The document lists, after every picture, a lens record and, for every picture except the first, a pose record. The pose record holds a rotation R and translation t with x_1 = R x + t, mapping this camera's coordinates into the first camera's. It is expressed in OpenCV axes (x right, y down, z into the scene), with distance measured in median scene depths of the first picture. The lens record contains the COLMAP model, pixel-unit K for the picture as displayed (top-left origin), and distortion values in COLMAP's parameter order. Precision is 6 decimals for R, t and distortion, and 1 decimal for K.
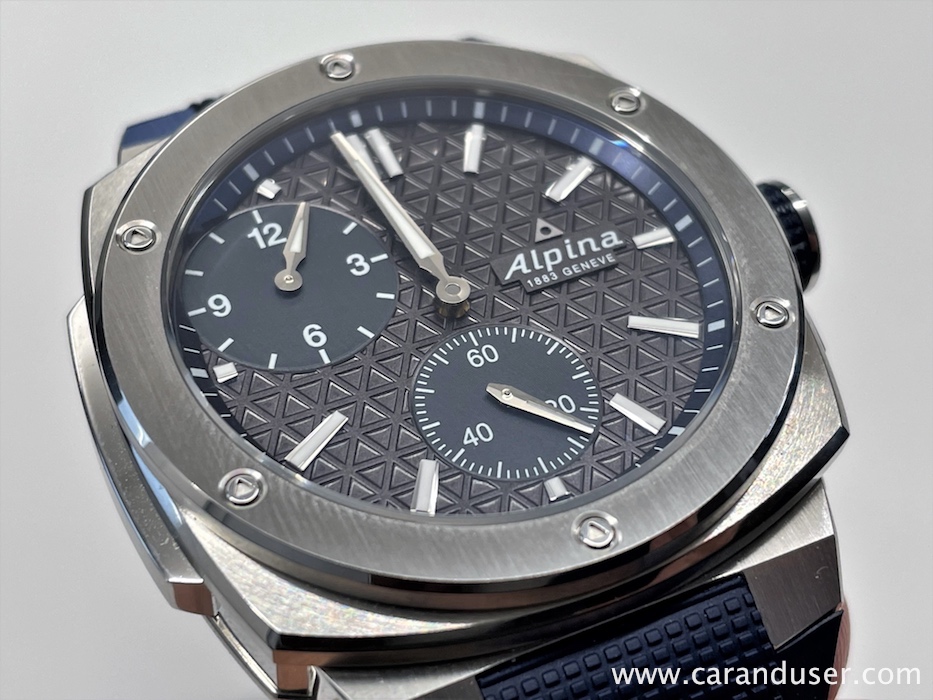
lens RADIAL K [[1542.8, 0, 466.5], [0, 1542.8, 350.0], [0, 0, 1]] dist [0.117819, 0.085920]
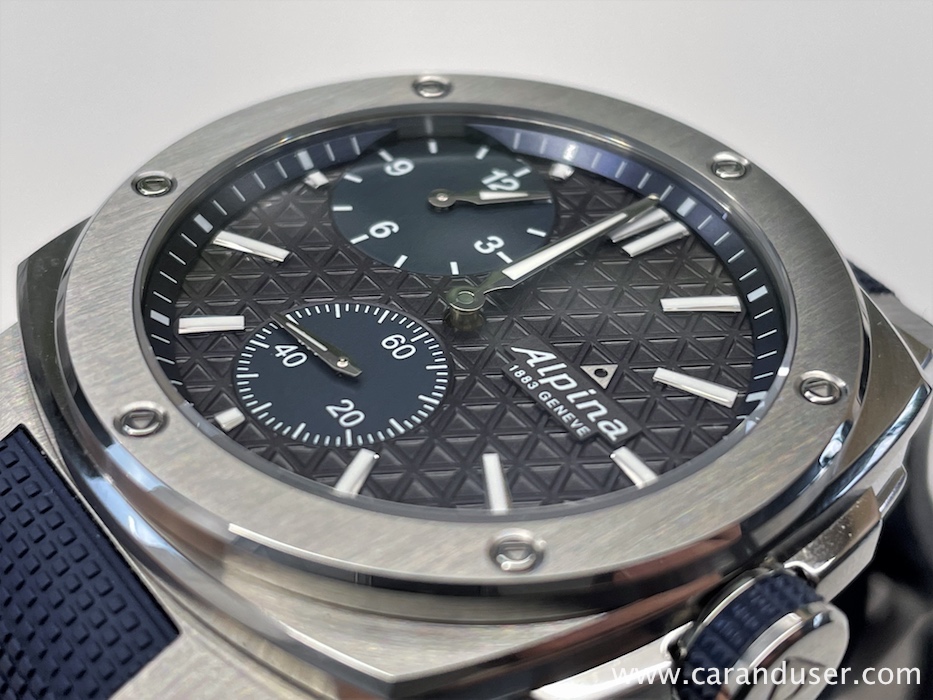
lens RADIAL K [[1542.8, 0, 466.5], [0, 1542.8, 350.0], [0, 0, 1]] dist [0.117819, 0.085920]
pose [[0.226014, 0.615916, -0.754695, 0.651993], [-0.803875, 0.555502, 0.212610, -0.203250], [0.550185, 0.558628, 0.620671, 0.457874]]
